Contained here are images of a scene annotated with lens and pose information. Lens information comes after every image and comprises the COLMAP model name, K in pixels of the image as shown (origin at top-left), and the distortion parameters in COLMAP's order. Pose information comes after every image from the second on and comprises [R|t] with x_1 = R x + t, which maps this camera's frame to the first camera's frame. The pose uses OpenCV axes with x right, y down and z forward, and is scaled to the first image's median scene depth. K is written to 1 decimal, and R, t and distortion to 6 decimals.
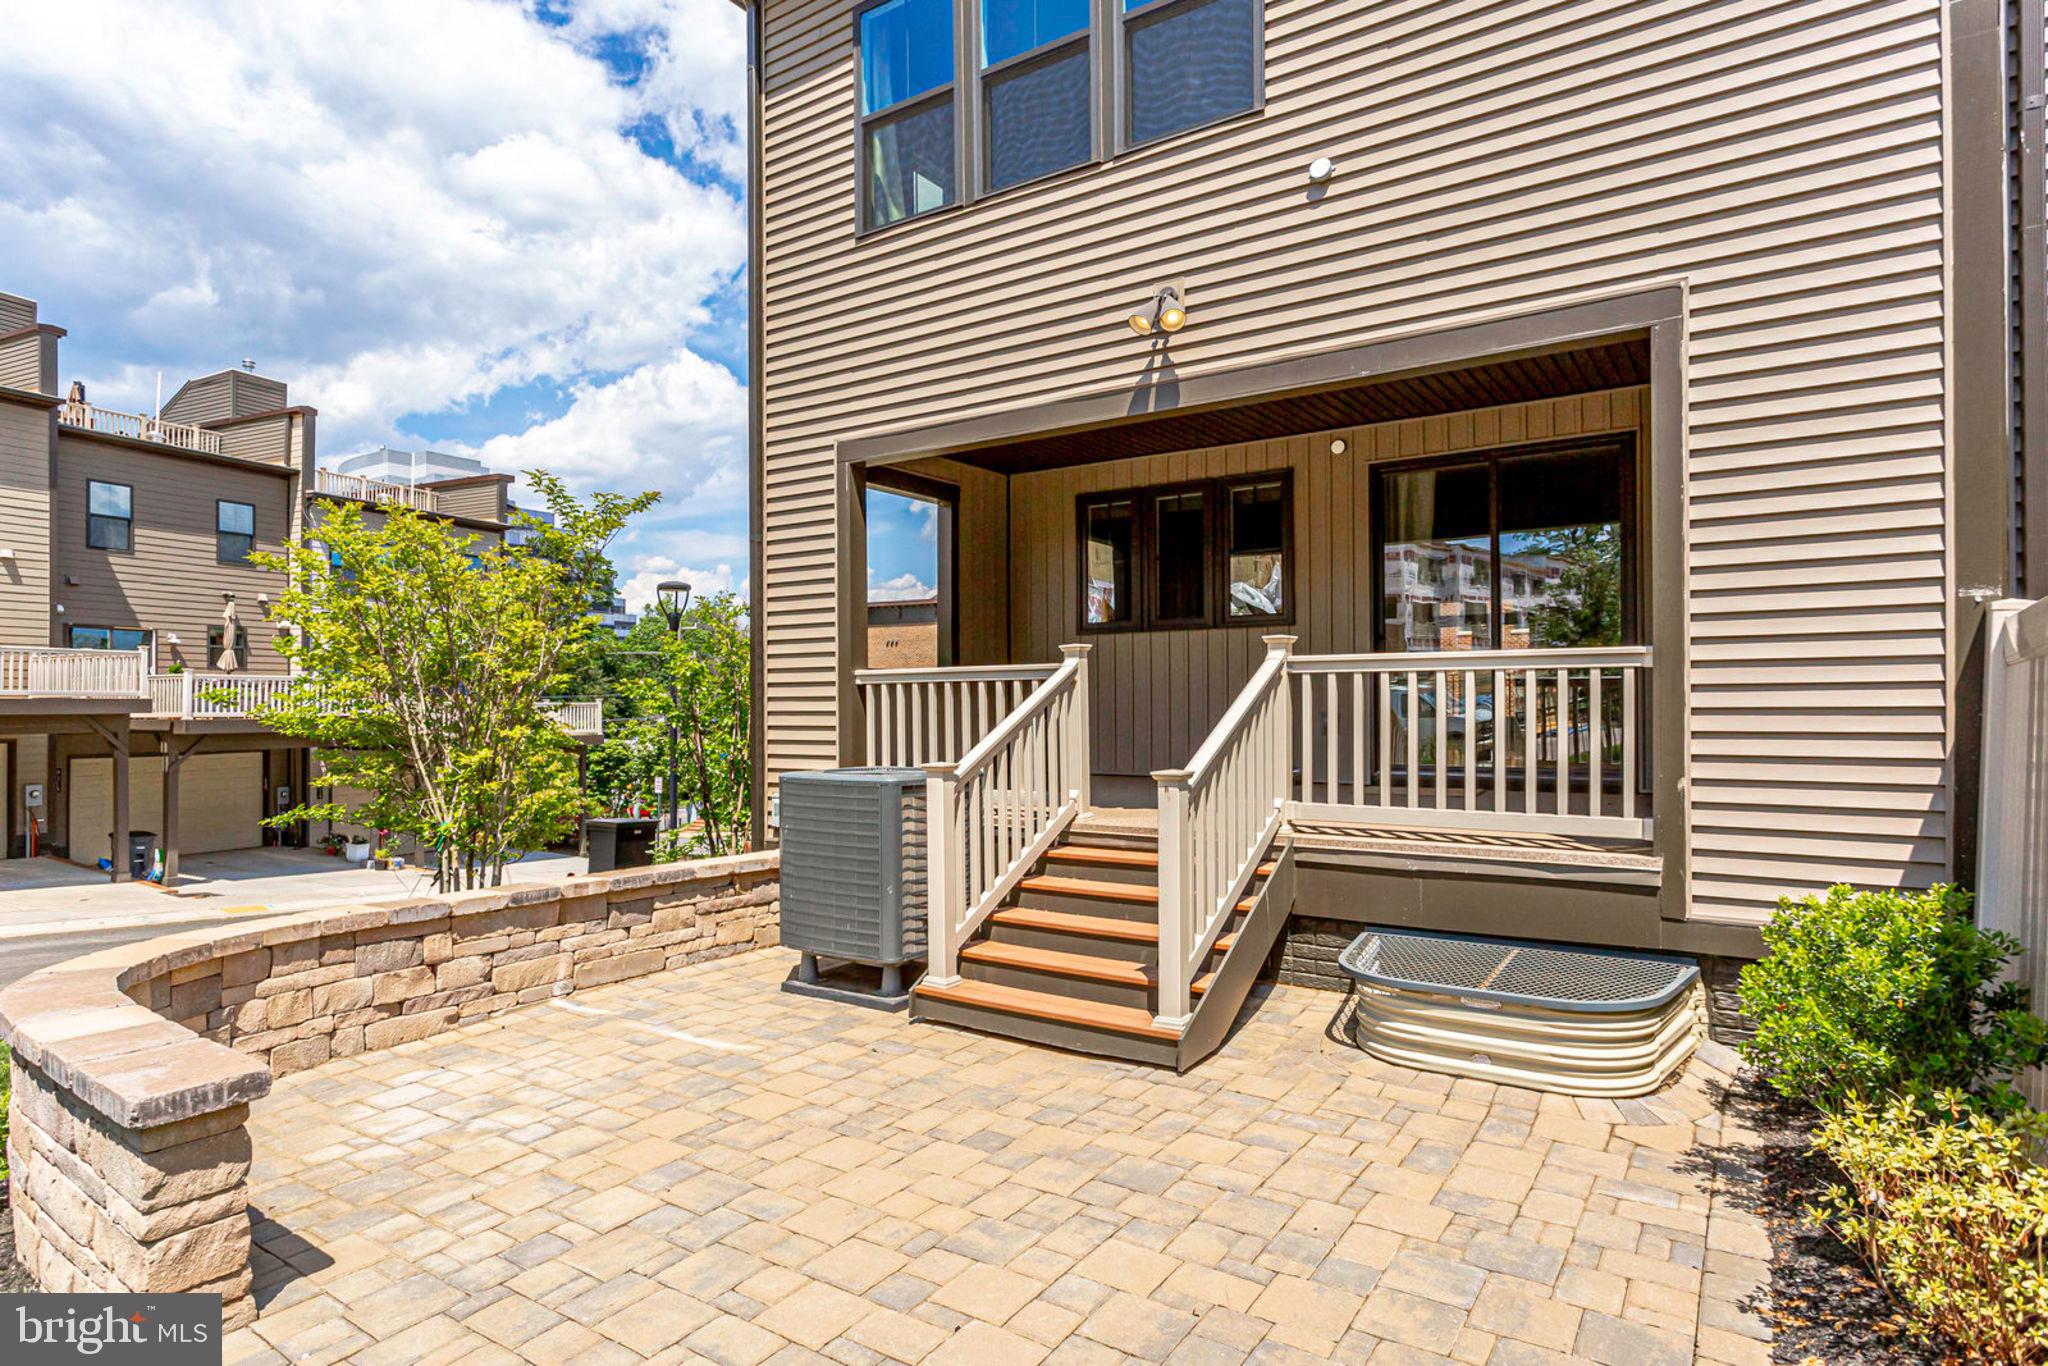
lens RADIAL K [[1157.2, 0, 1023.5], [0, 1157.2, 702.9], [0, 0, 1]] dist [-0.003278, 0.003274]
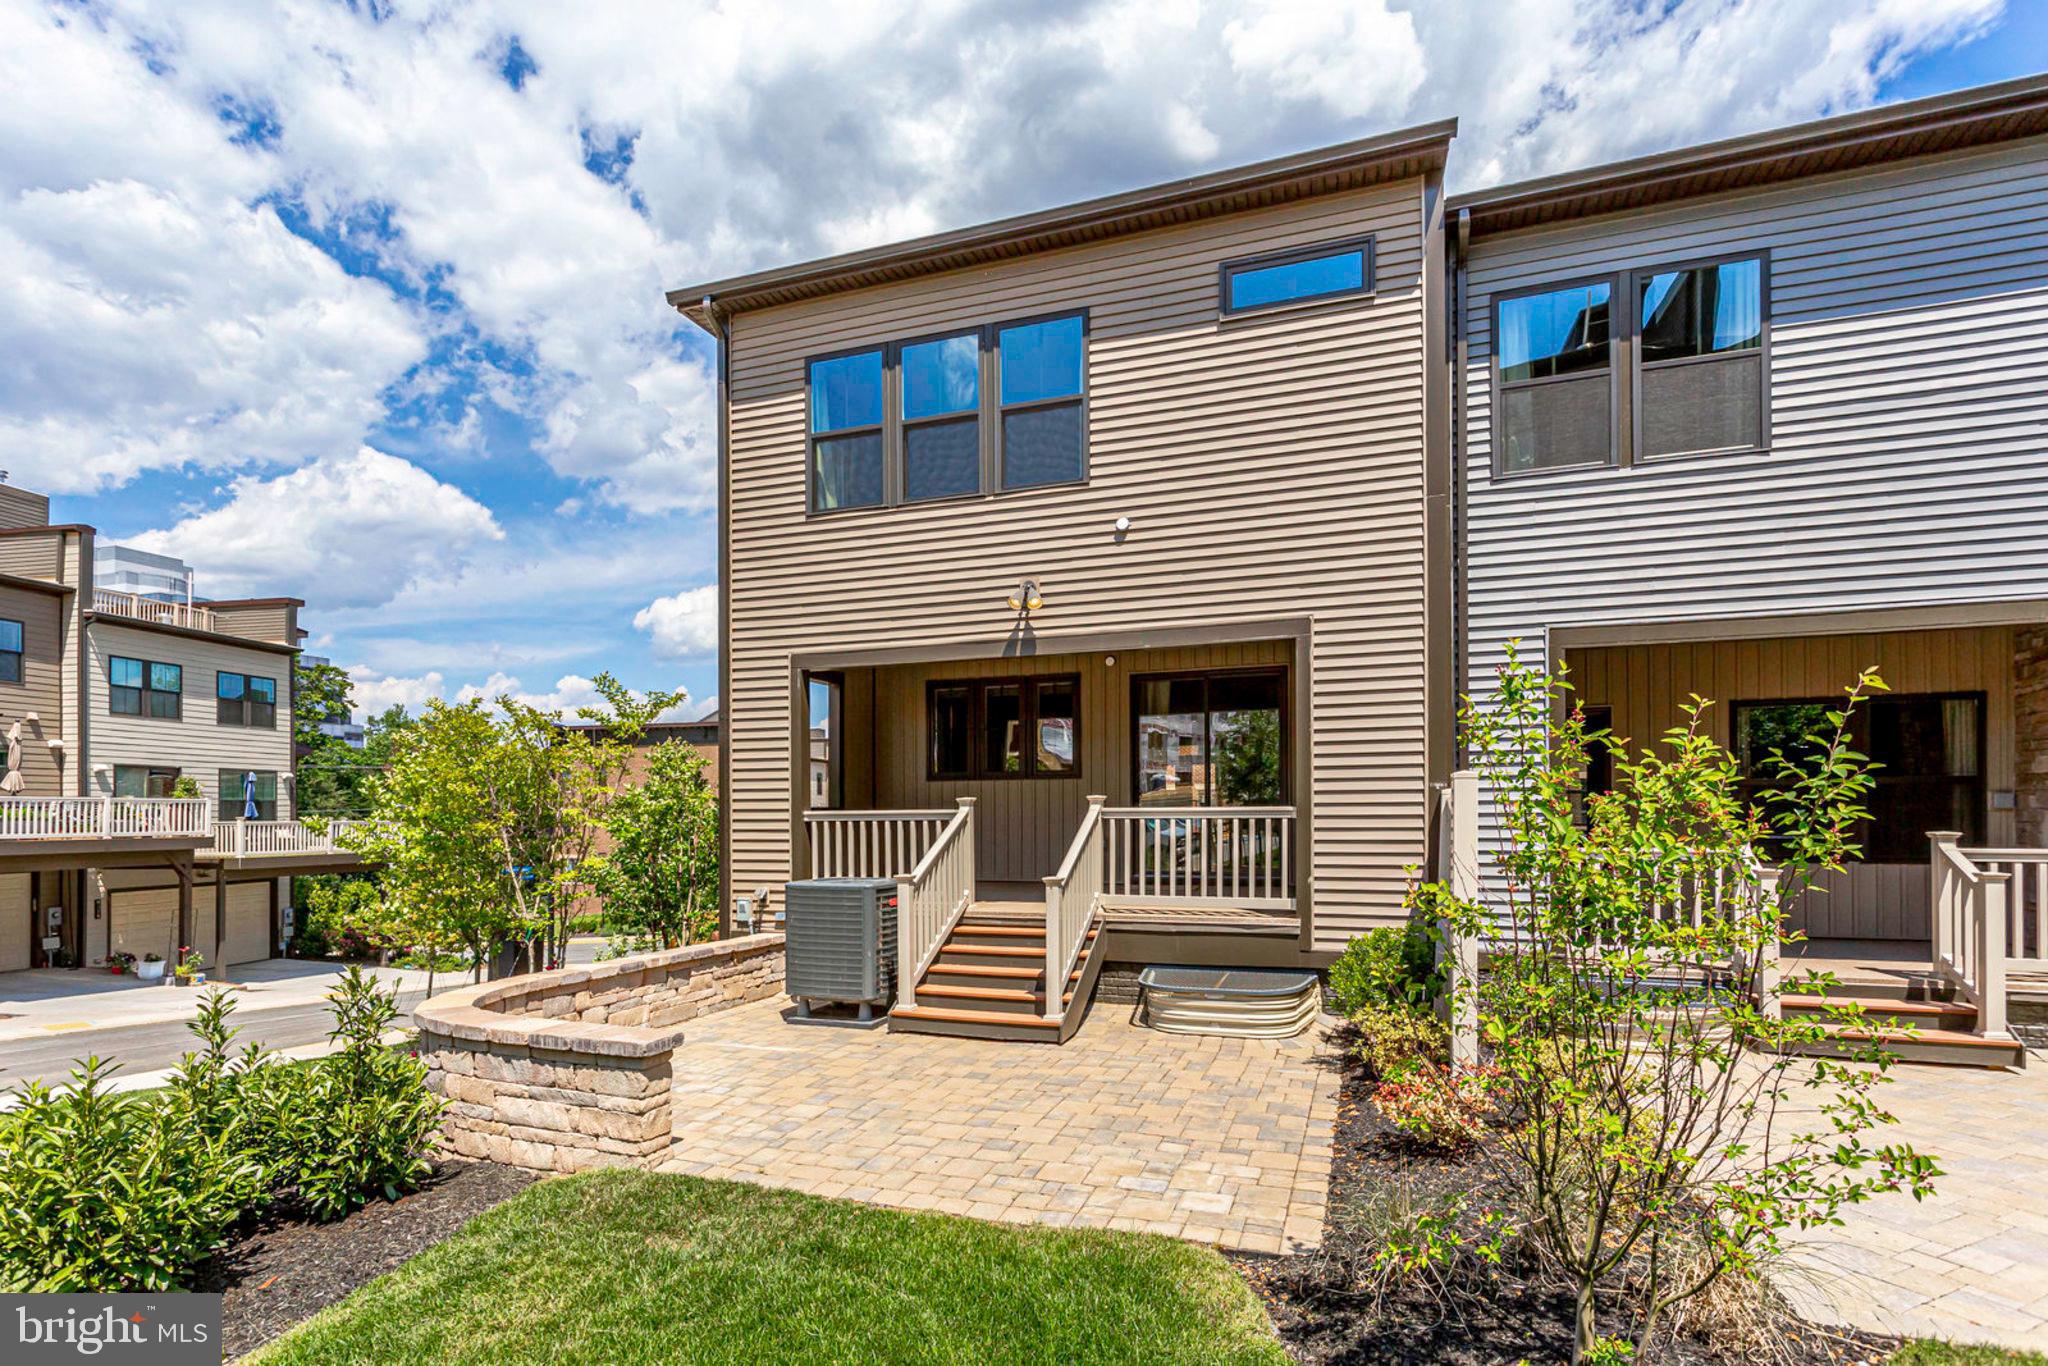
lens RADIAL K [[983.3, 0, 1087.1], [0, 983.3, 826.5], [0, 0, 1]] dist [0.001678, 0.000468]
pose [[0.958817, -0.001129, 0.284023, -0.208363], [-0.001060, 0.999971, 0.007554, -0.025617], [-0.284023, -0.007544, 0.958788, -0.385611]]
